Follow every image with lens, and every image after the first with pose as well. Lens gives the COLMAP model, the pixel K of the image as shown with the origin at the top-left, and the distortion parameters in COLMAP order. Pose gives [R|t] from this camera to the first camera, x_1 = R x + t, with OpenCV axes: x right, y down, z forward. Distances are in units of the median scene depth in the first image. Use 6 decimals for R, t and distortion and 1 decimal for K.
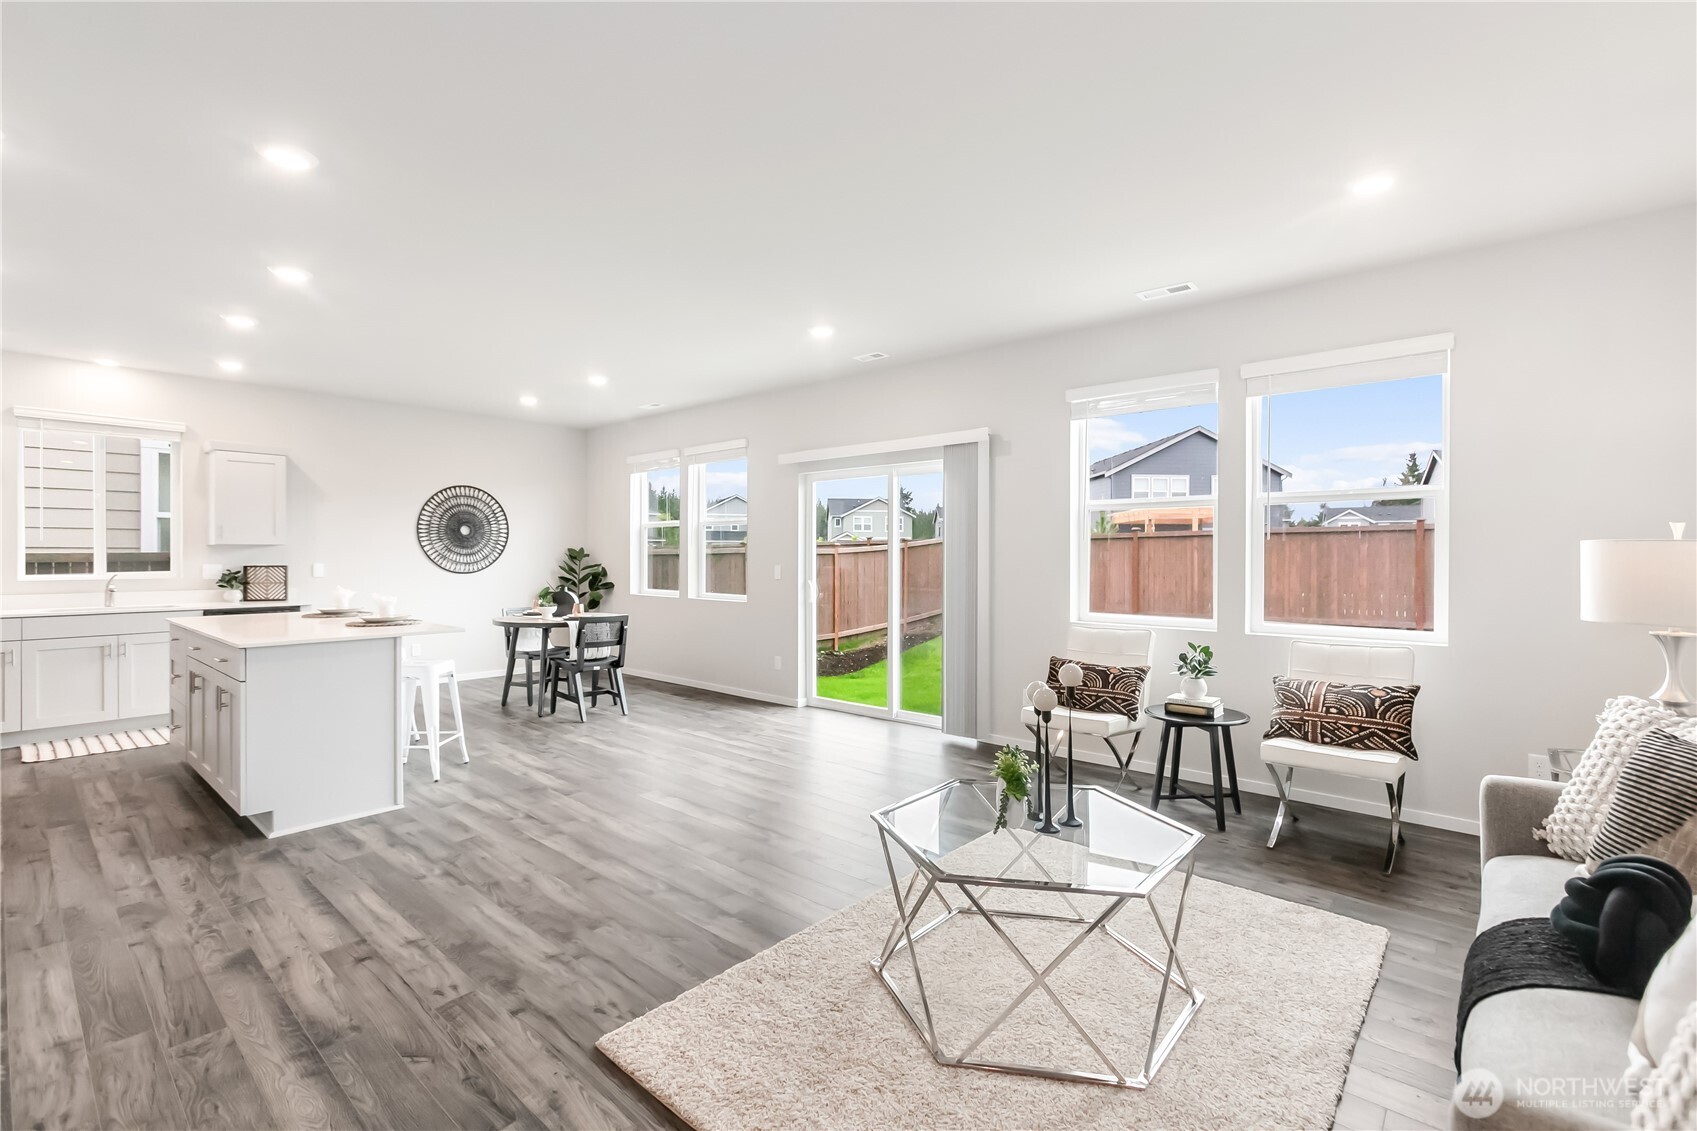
lens RADIAL K [[753.4, 0, 850.7], [0, 753.4, 557.2], [0, 0, 1]] dist [-0.010145, 0.008165]
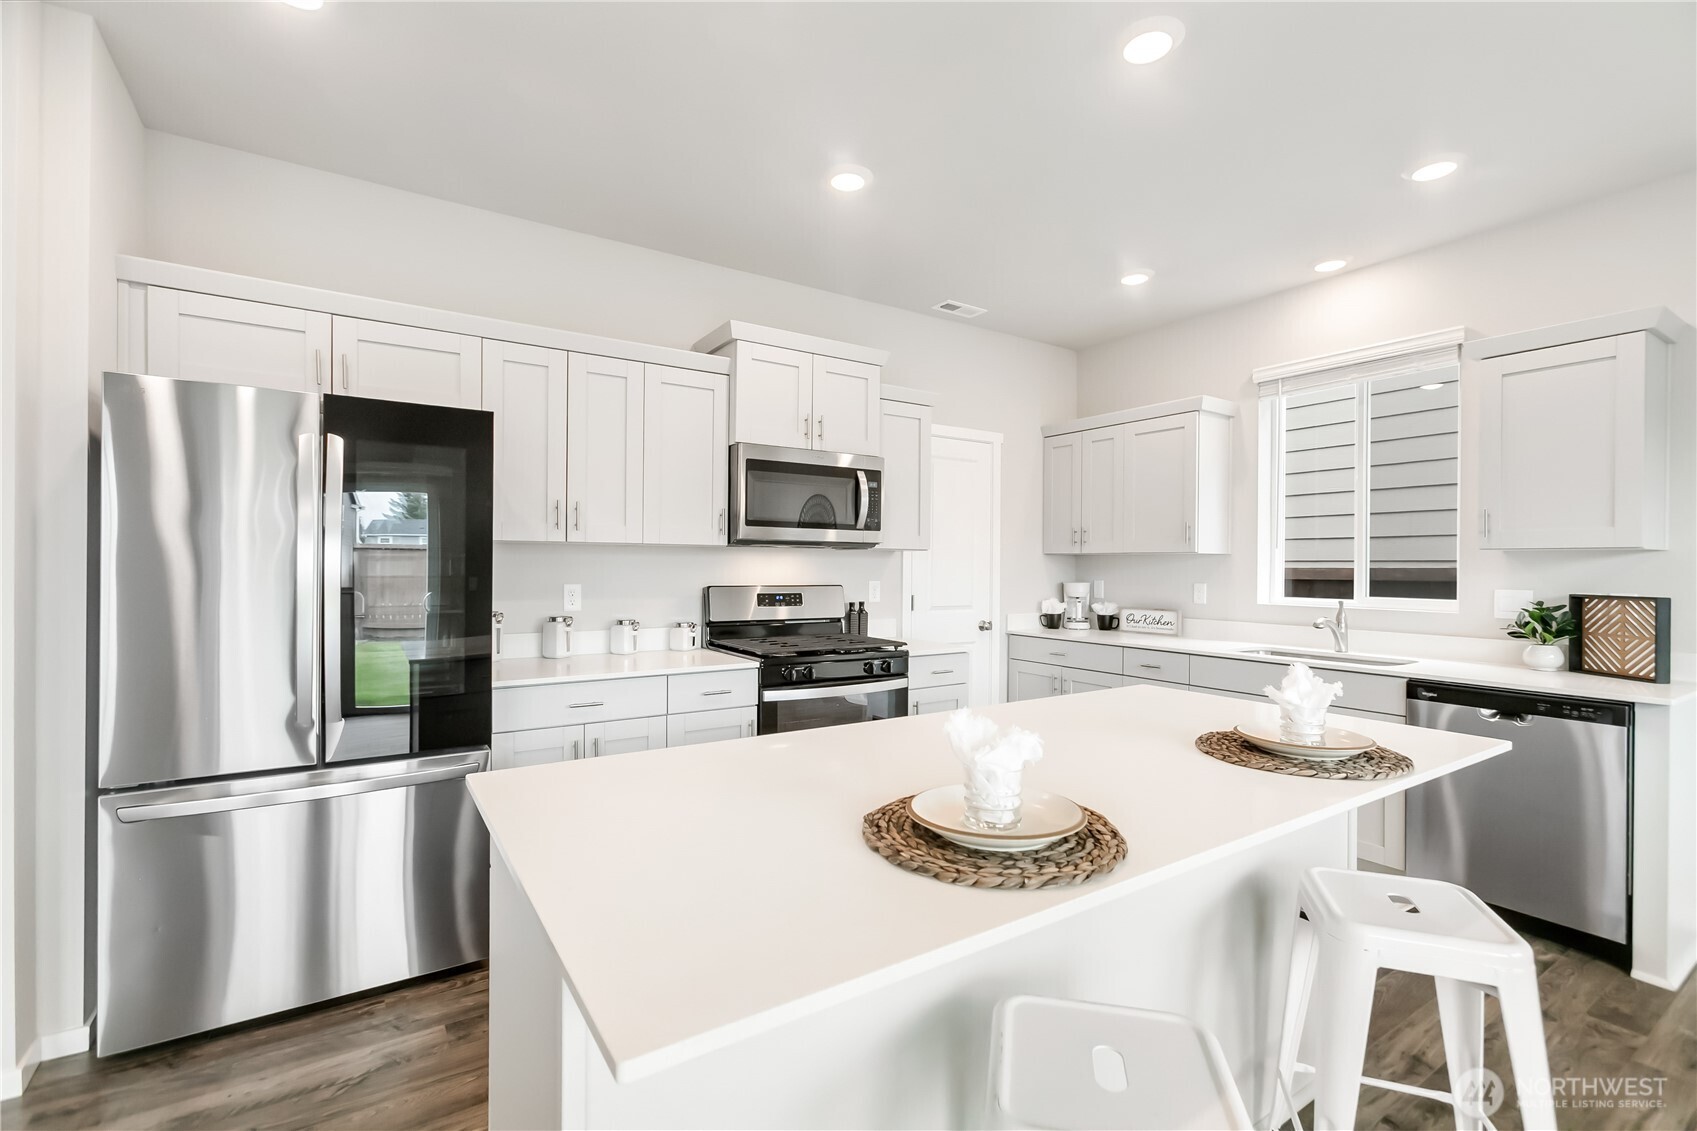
lens RADIAL K [[753.7, 0, 859.4], [0, 753.7, 566.5], [0, 0, 1]] dist [0.003137, 0.000813]
pose [[-0.260889, -0.002412, -0.965366, -0.288634], [-0.008194, 0.999966, -0.000284, -0.002616], [0.965334, 0.007836, -0.260900, 0.830819]]
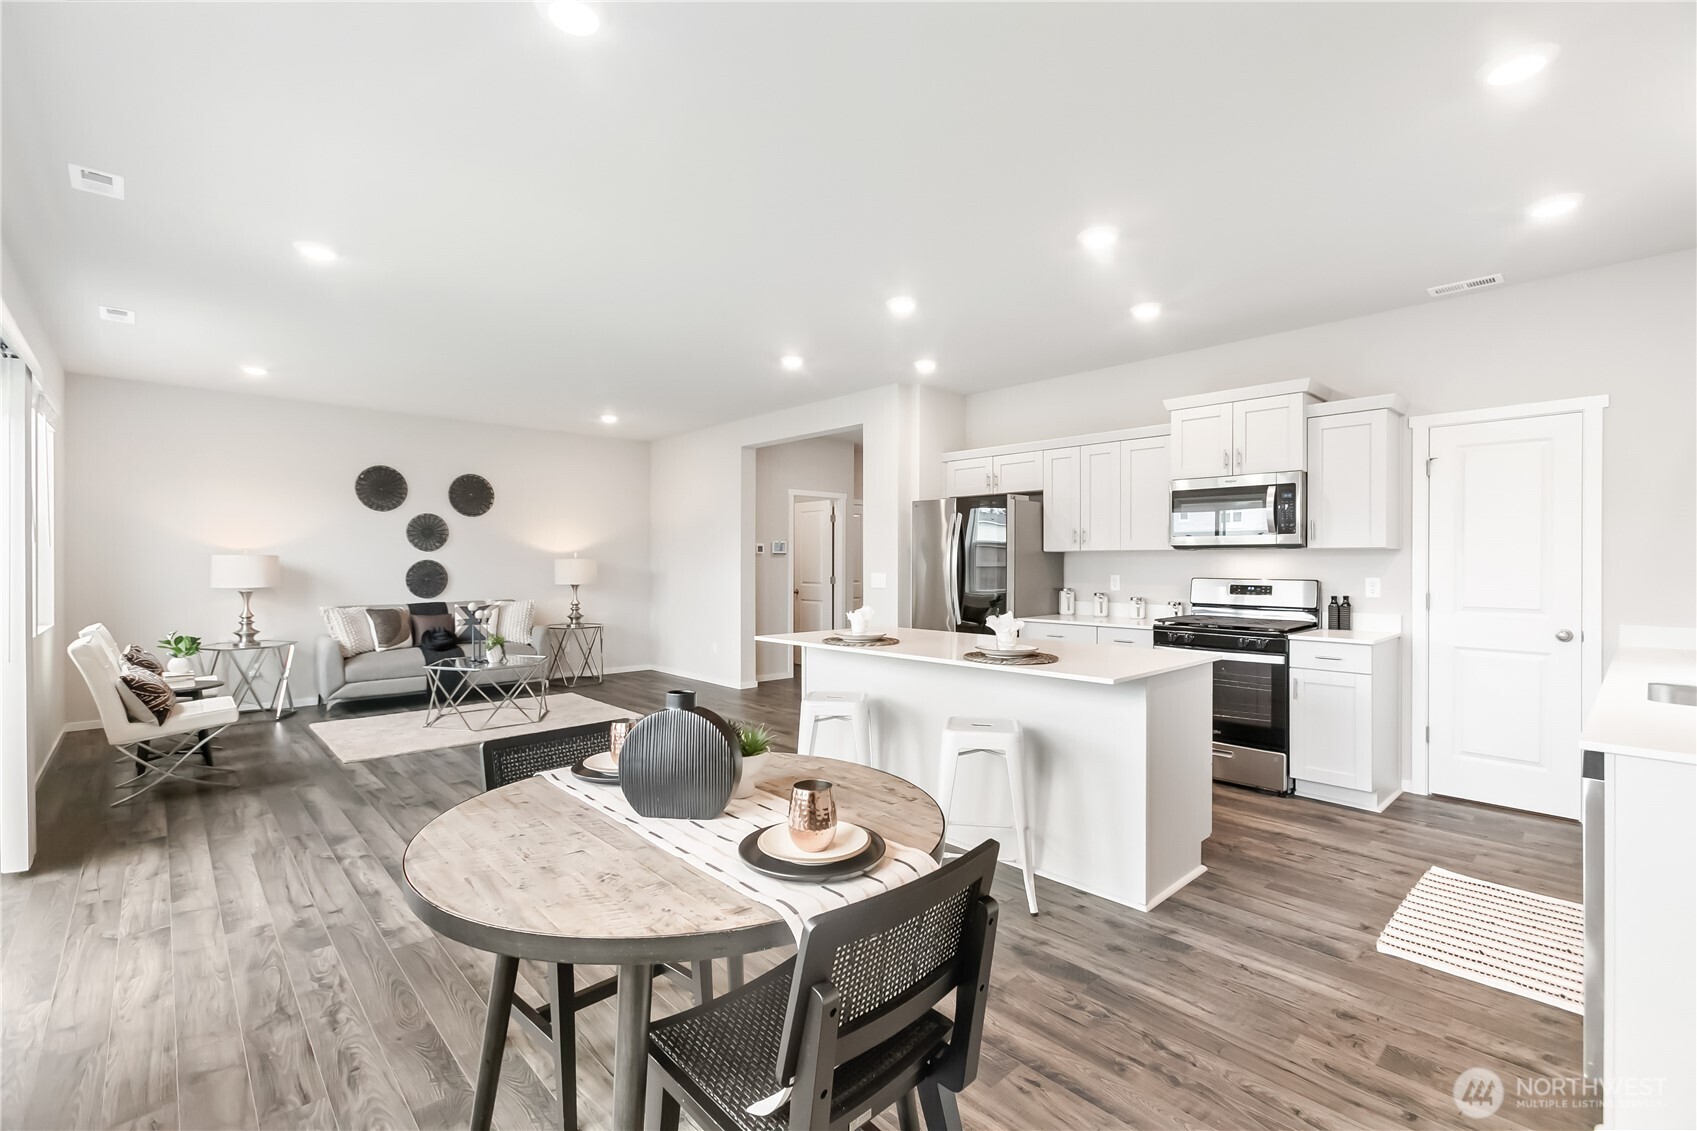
lens RADIAL K [[747.8, 0, 848.5], [0, 747.8, 565.5], [0, 0, 1]] dist [-0.014270, 0.009685]
pose [[-0.994960, -0.003049, 0.100230, -0.562027], [-0.002694, 0.999990, 0.003680, -0.002295], [-0.100240, 0.003392, -0.994957, 1.510131]]
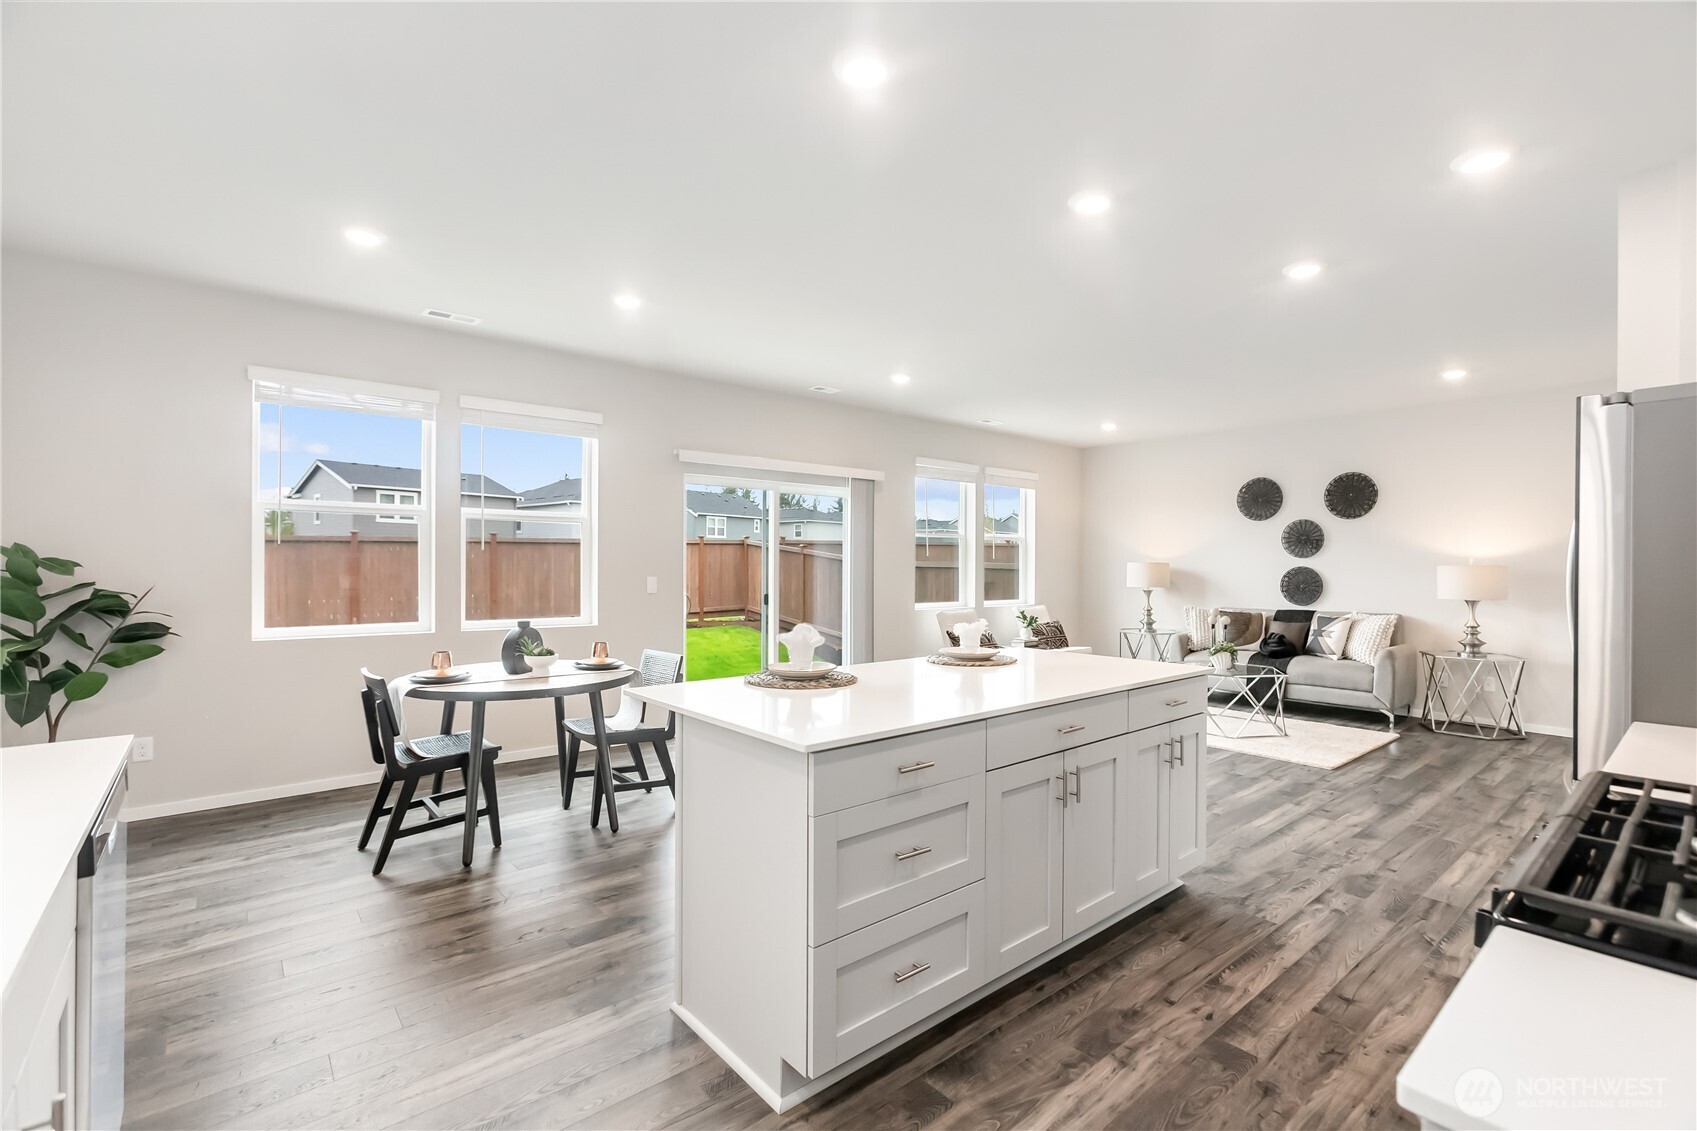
lens RADIAL K [[749.4, 0, 850.8], [0, 749.4, 568.6], [0, 0, 1]] dist [-0.043232, 0.039161]
pose [[0.153447, -0.005727, 0.988140, -1.108627], [-0.005446, 0.999963, 0.006641, -0.006472], [-0.988142, -0.006401, 0.153410, 0.814136]]
